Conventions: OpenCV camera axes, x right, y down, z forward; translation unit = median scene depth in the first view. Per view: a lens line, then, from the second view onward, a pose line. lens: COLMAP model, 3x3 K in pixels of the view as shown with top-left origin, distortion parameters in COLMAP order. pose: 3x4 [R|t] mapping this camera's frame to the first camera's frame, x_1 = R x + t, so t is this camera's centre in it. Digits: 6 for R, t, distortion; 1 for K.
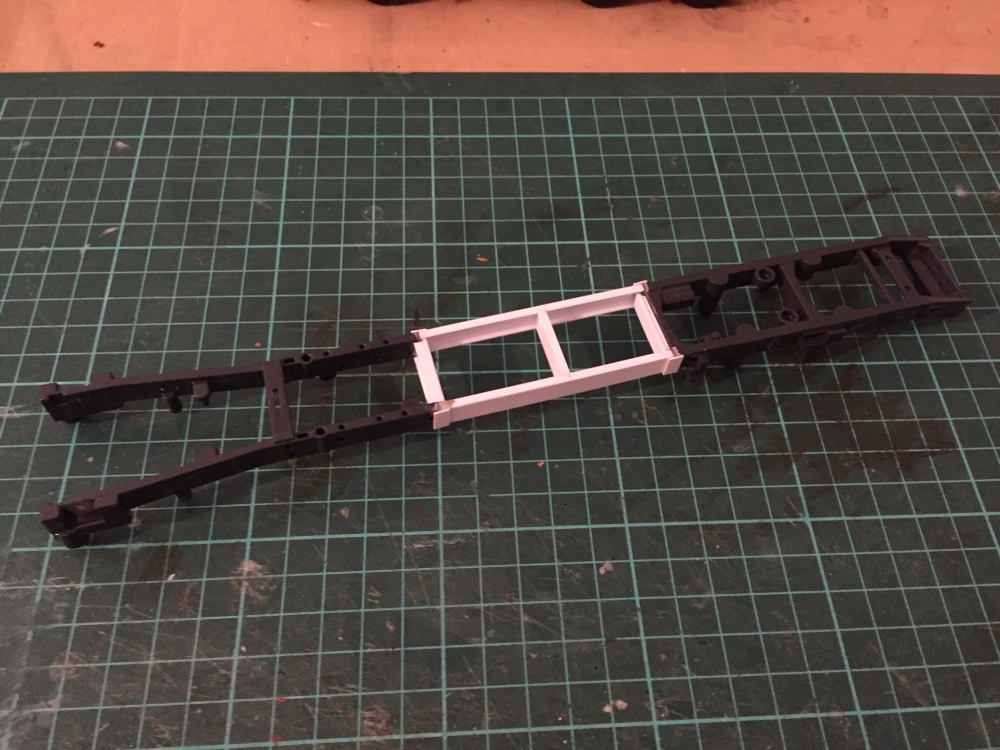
lens RADIAL K [[862.5, 0, 497.4], [0, 862.5, 378.9], [0, 0, 1]] dist [0.083633, -0.140776]
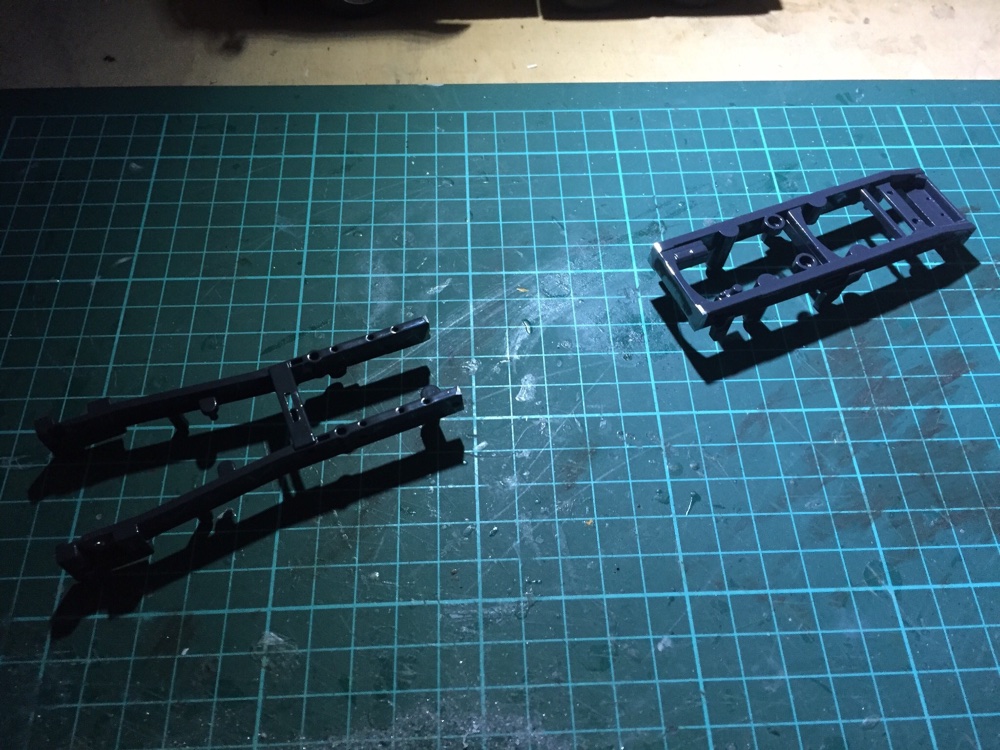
lens RADIAL K [[862.5, 0, 497.4], [0, 862.5, 378.9], [0, 0, 1]] dist [0.083633, -0.140776]
pose [[0.999597, 0.000061, -0.028372, -0.020867], [0.000111, 0.999982, 0.006064, -0.057897], [0.028372, -0.006065, 0.999579, 0.093746]]
